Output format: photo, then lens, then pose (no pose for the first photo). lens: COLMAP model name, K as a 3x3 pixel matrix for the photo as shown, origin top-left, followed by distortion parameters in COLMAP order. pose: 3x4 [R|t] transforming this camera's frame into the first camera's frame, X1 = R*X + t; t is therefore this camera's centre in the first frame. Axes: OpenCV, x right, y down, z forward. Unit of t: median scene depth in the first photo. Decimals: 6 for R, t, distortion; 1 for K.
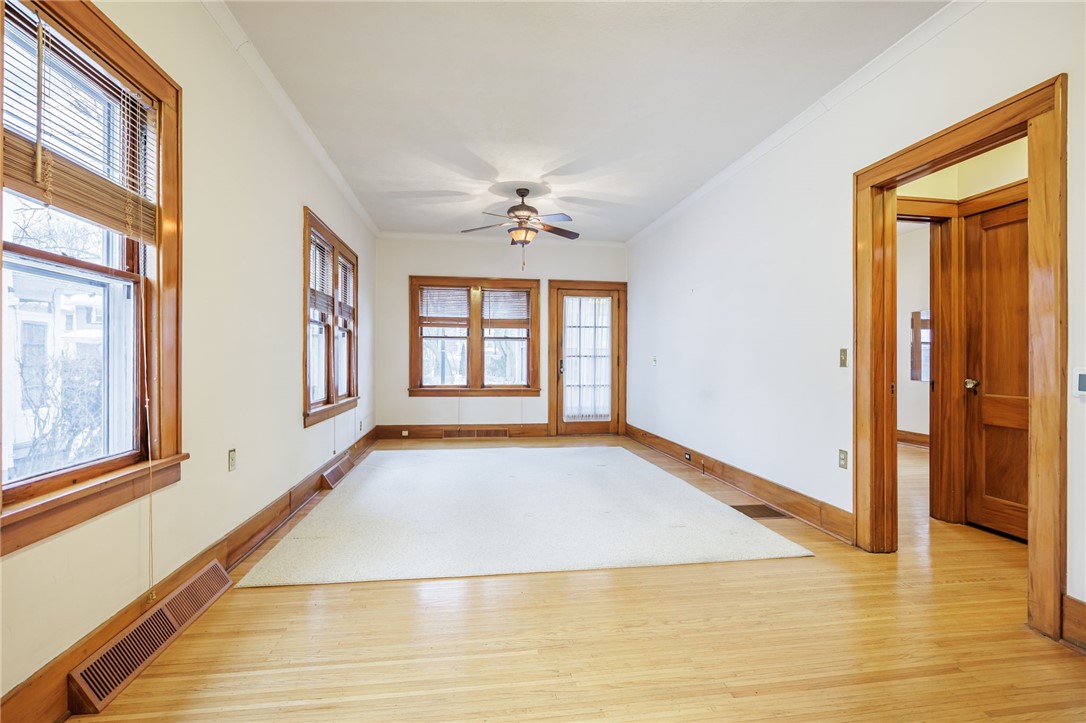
lens RADIAL K [[505.5, 0, 537.0], [0, 505.5, 364.2], [0, 0, 1]] dist [-0.001554, 0.000200]
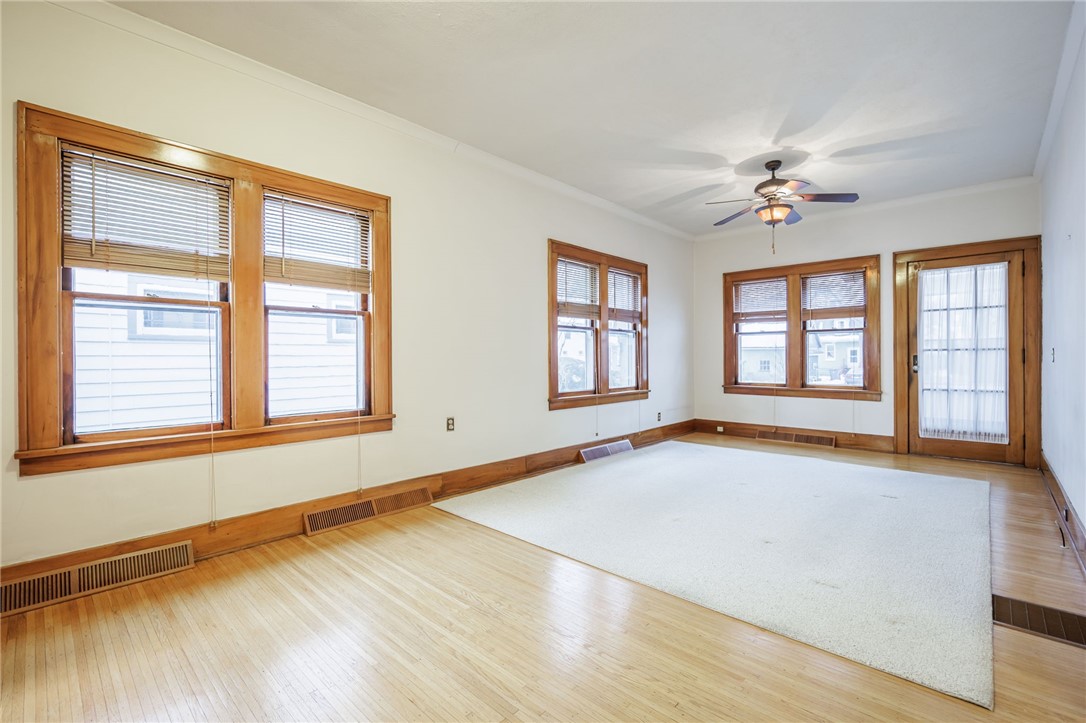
lens RADIAL K [[471.5, 0, 533.9], [0, 471.5, 360.3], [0, 0, 1]] dist [-0.004092, -0.000573]
pose [[0.627952, -0.003218, -0.778245, 0.242208], [0.001076, 0.999994, -0.003267, 0.001203], [0.778251, 0.001215, 0.627952, 0.113194]]
